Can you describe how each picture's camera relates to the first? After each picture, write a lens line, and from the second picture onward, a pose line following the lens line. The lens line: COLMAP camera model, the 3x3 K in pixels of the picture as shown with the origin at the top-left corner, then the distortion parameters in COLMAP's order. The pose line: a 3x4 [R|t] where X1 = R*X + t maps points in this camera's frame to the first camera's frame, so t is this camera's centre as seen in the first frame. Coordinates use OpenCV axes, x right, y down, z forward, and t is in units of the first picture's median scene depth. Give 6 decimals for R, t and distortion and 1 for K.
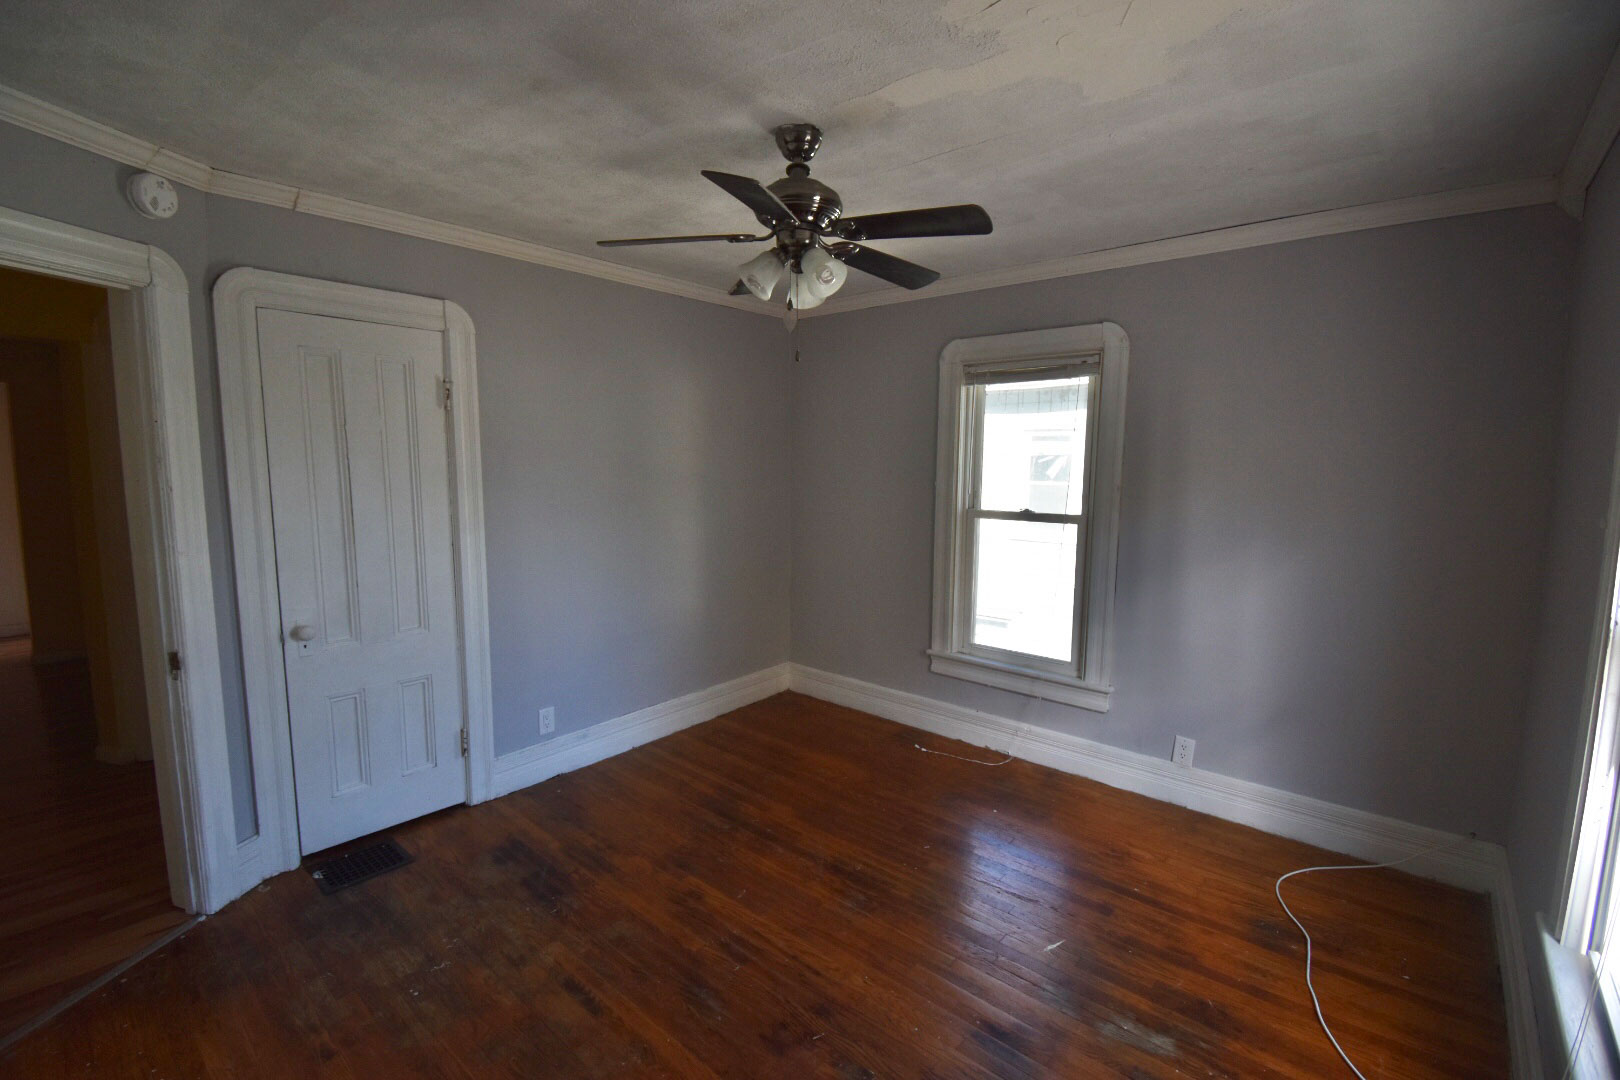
lens RADIAL K [[707.7, 0, 807.5], [0, 707.7, 539.6], [0, 0, 1]] dist [0.025654, -0.027087]
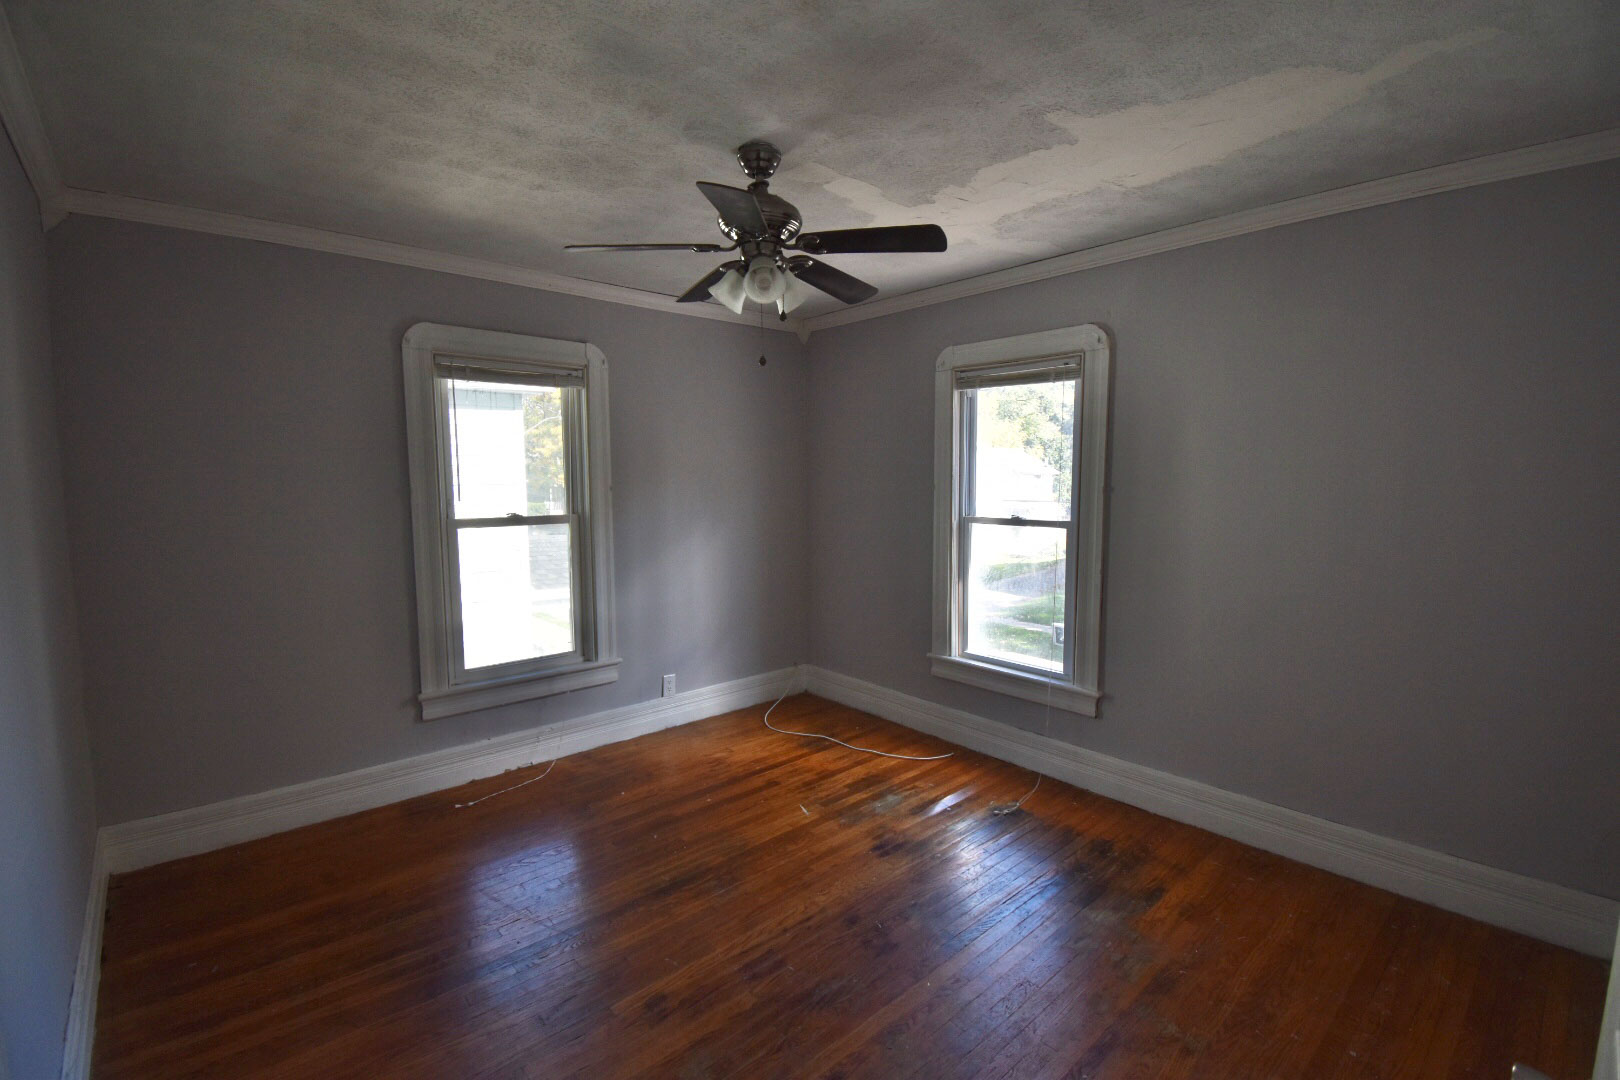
lens RADIAL K [[707.7, 0, 807.5], [0, 707.7, 539.6], [0, 0, 1]] dist [0.025654, -0.027087]
pose [[0.138807, -0.102754, 0.984974, -0.691960], [0.115113, 0.989535, 0.087007, -0.053009], [-0.983607, 0.101306, 0.149182, 0.521082]]
